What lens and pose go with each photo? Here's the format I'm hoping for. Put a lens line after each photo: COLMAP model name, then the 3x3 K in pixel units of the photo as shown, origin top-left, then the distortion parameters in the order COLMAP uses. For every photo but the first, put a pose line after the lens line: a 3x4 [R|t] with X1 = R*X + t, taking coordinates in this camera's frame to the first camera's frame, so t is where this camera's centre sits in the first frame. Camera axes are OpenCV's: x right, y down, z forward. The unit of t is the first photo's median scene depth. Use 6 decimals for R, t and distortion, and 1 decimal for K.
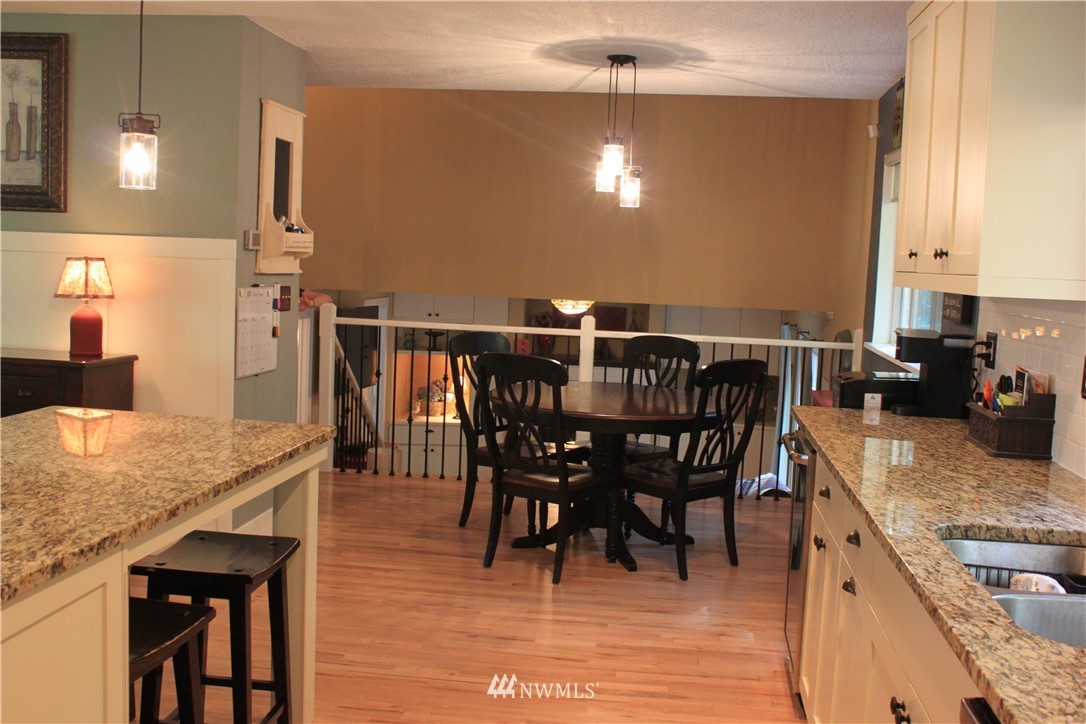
lens RADIAL K [[1154.9, 0, 563.8], [0, 1154.9, 371.5], [0, 0, 1]] dist [-0.153242, 0.202975]
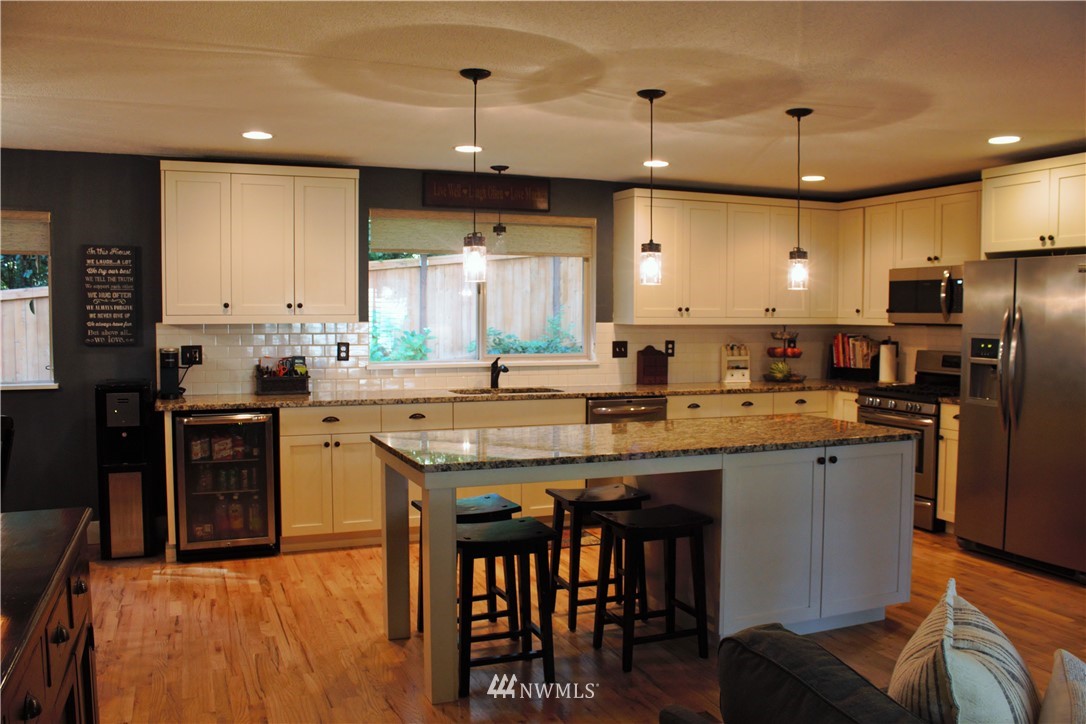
lens RADIAL K [[909.6, 0, 553.7], [0, 909.6, 366.1], [0, 0, 1]] dist [-0.164842, 0.145027]
pose [[-0.484277, -0.096790, 0.869544, -0.951190], [0.063509, 0.987351, 0.145273, -0.140698], [-0.872607, 0.125577, -0.472005, 0.953554]]
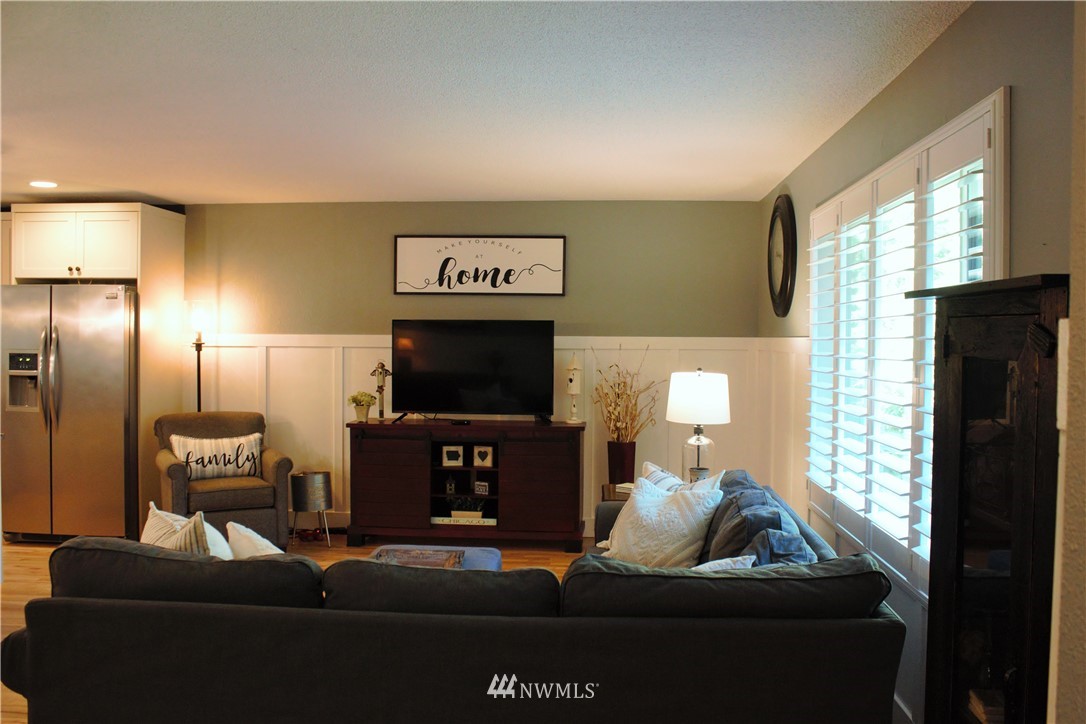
lens RADIAL K [[945.8, 0, 543.0], [0, 945.8, 362.0], [0, 0, 1]] dist [-0.146640, 0.140597]
pose [[-0.998128, -0.052325, -0.031678, -0.953110], [-0.055895, 0.990587, 0.124955, -0.172672], [0.024841, 0.126492, -0.991657, 1.270647]]
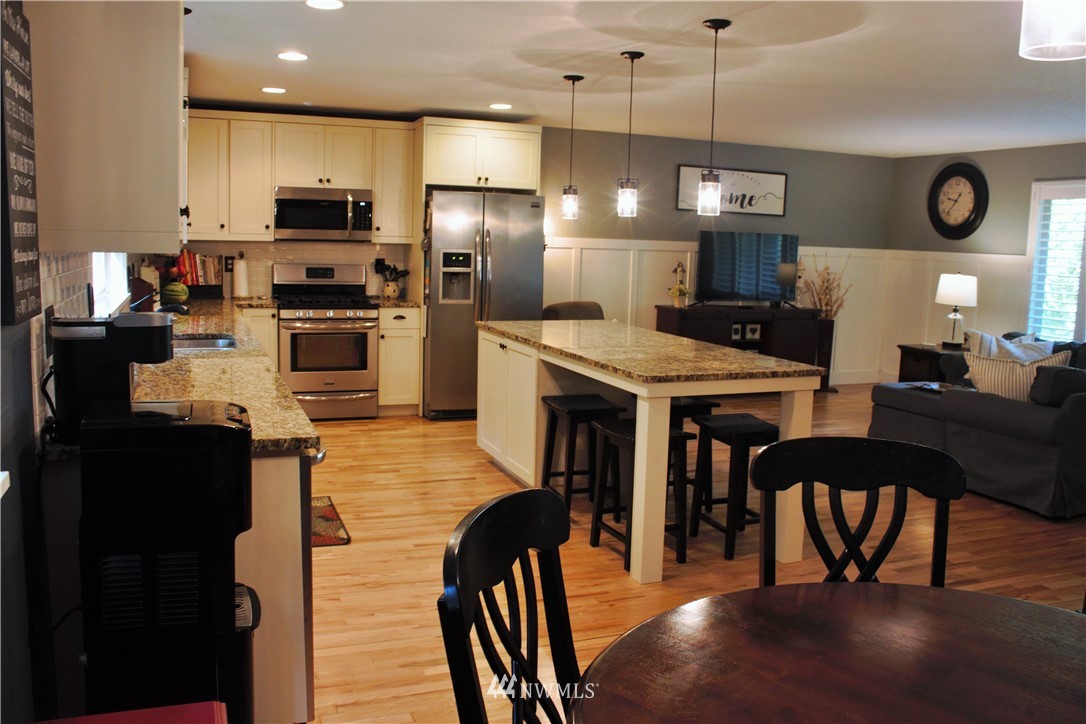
lens RADIAL K [[909.6, 0, 553.7], [0, 909.6, 366.1], [0, 0, 1]] dist [-0.164842, 0.145027]
pose [[-0.882706, -0.006501, -0.469880, 0.271093], [-0.116357, 0.971792, 0.205140, -0.121592], [0.455292, 0.235752, -0.858563, 1.326384]]
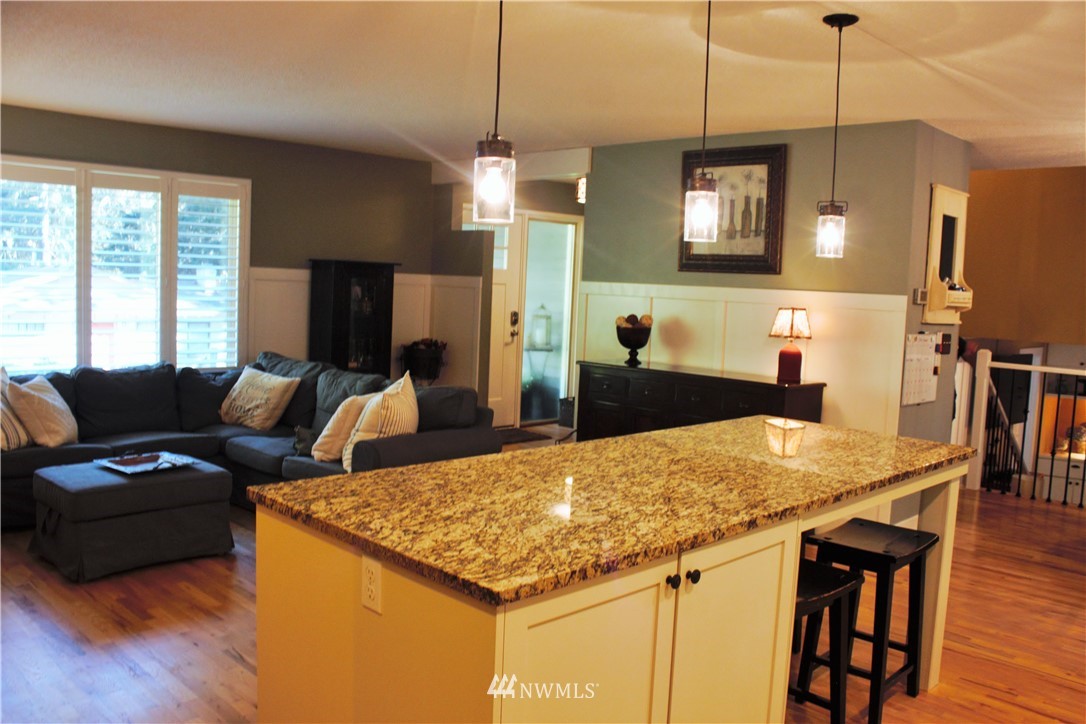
lens RADIAL K [[909.6, 0, 553.7], [0, 909.6, 366.1], [0, 0, 1]] dist [-0.164842, 0.145027]
pose [[0.790129, 0.044505, -0.611323, 0.009088], [-0.066925, 0.997662, -0.013868, 0.001972], [0.609276, 0.051870, 0.791260, -0.014836]]
